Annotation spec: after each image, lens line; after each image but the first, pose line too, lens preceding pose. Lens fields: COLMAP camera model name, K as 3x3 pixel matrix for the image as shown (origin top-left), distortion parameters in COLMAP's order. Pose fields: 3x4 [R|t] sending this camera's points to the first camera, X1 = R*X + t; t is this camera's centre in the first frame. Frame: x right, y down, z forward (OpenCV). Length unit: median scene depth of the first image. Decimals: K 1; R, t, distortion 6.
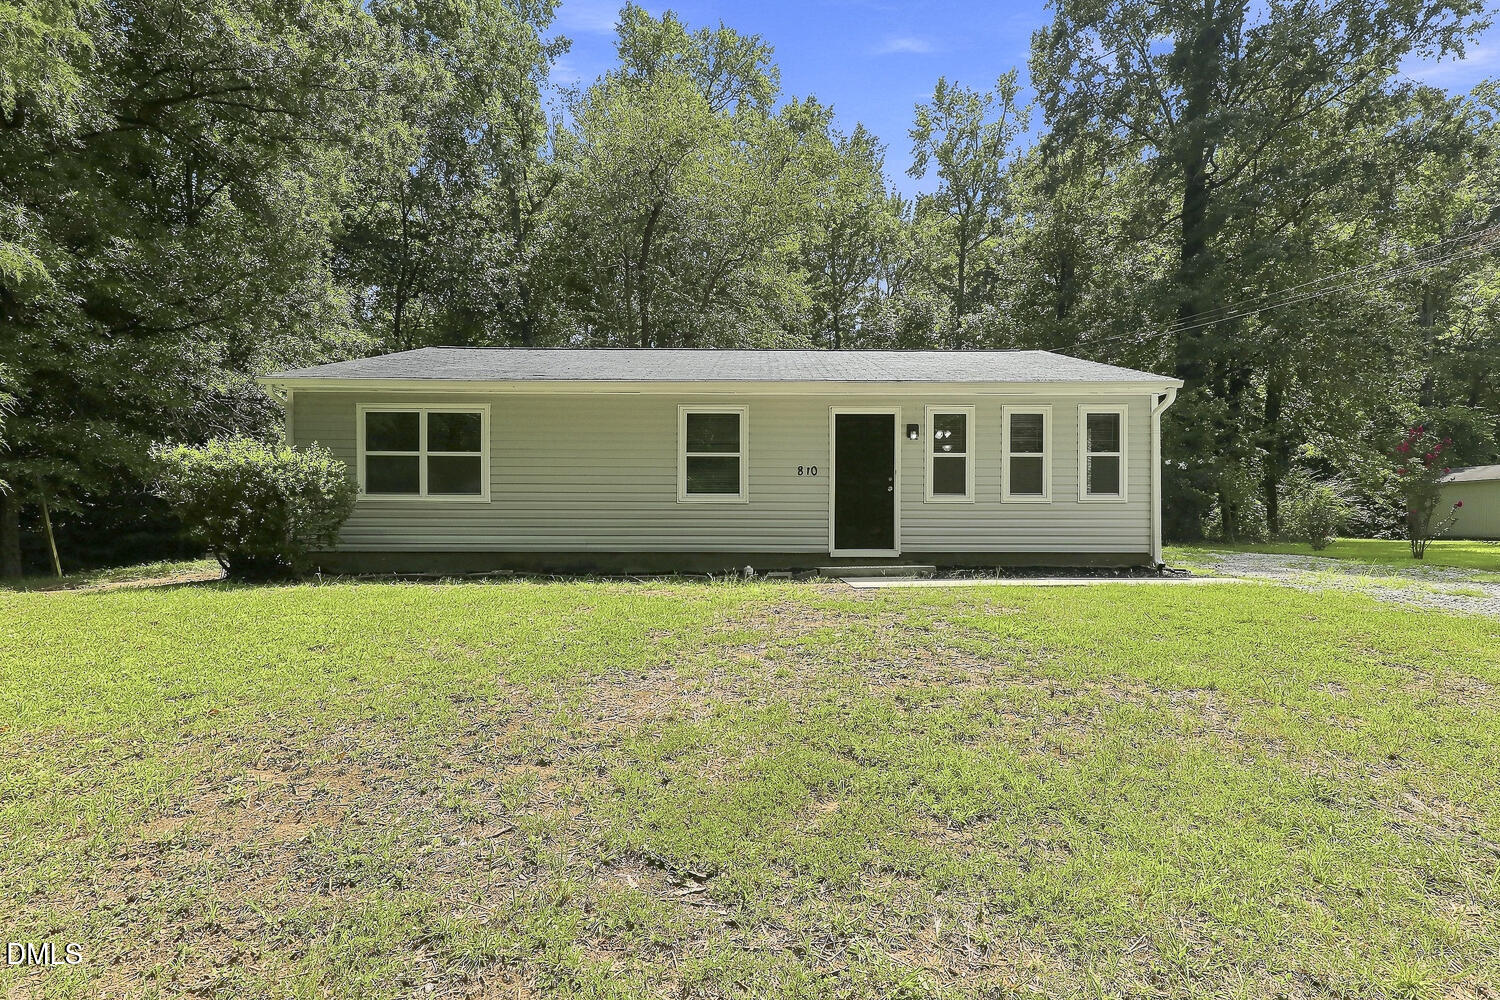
lens RADIAL K [[695.8, 0, 750.0], [0, 695.8, 500.0], [0, 0, 1]] dist [0.001027, 0.000366]
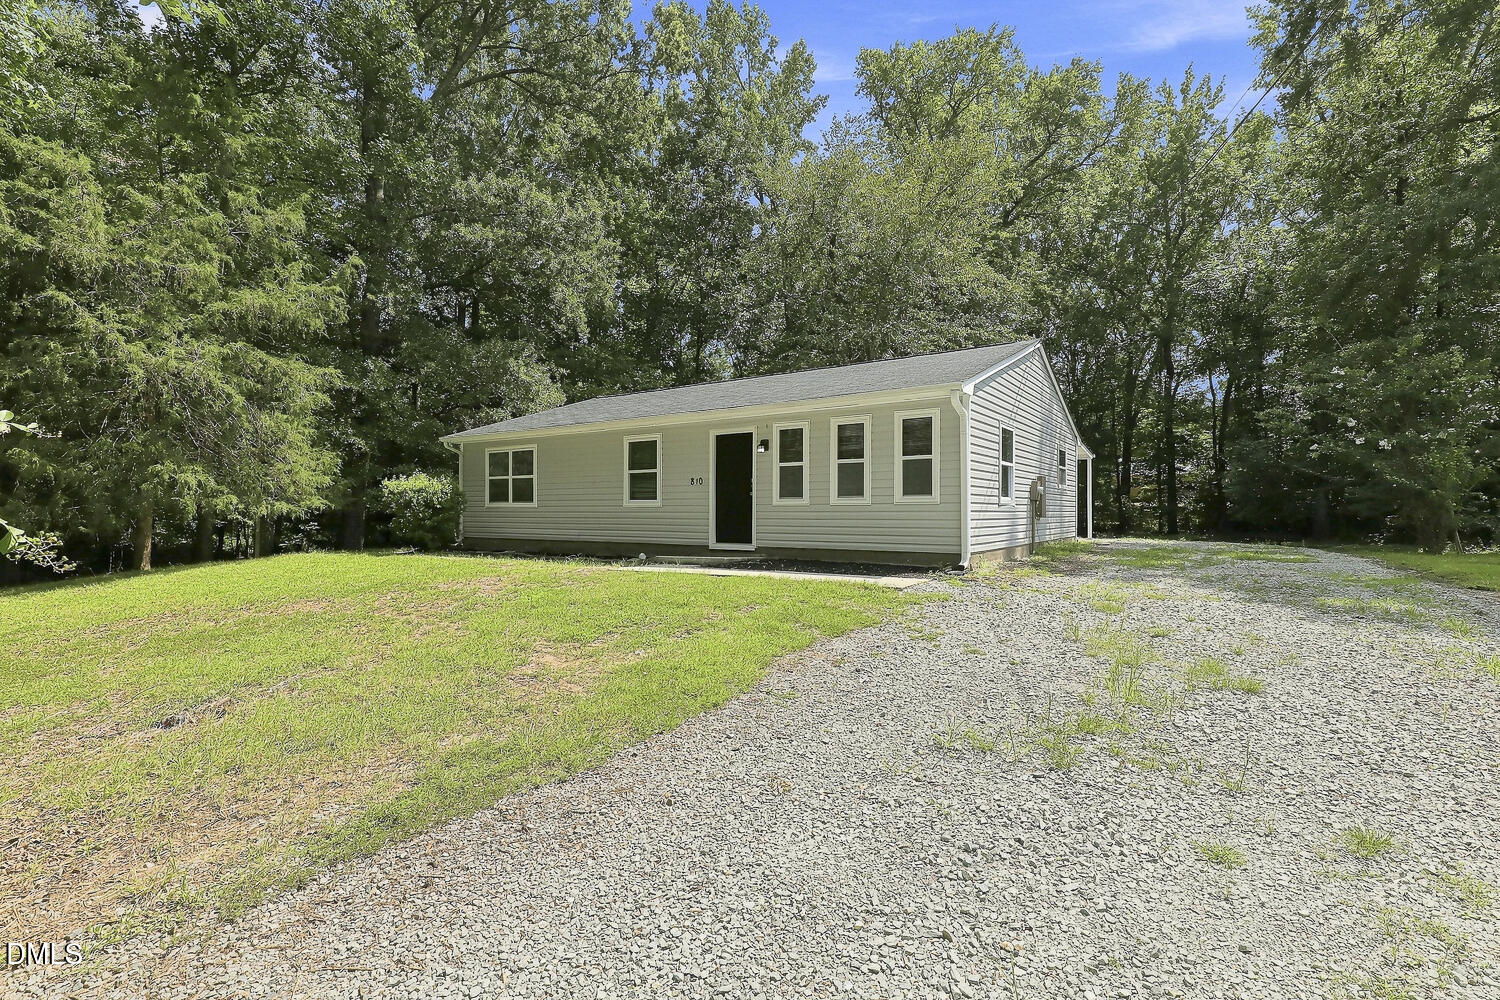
lens RADIAL K [[695.8, 0, 750.0], [0, 695.8, 500.0], [0, 0, 1]] dist [0.001027, 0.000366]
pose [[0.819696, -0.012601, -0.572660, 0.897449], [0.013449, 0.999906, -0.002751, -0.002573], [0.572641, -0.005447, 0.819788, 0.004810]]
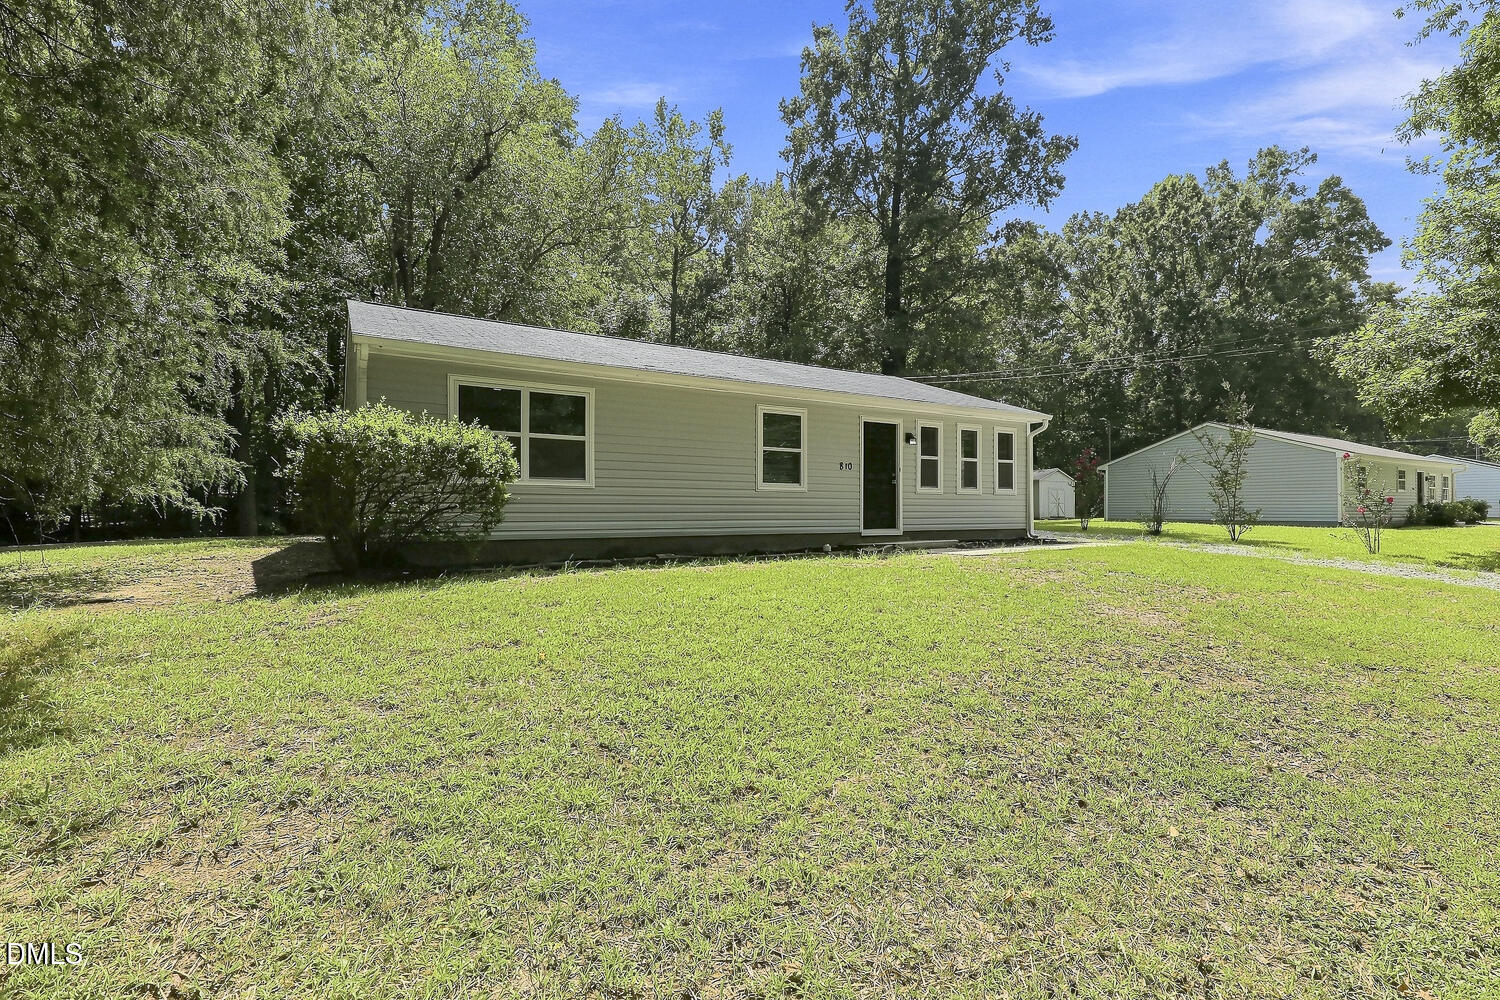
lens RADIAL K [[689.4, 0, 753.8], [0, 689.4, 478.1], [0, 0, 1]] dist [0.001711, 0.000073]
pose [[0.850264, 0.022479, 0.525876, -0.694368], [-0.018366, 0.999746, -0.013040, -0.002093], [-0.526035, 0.001429, 0.850462, 0.051786]]
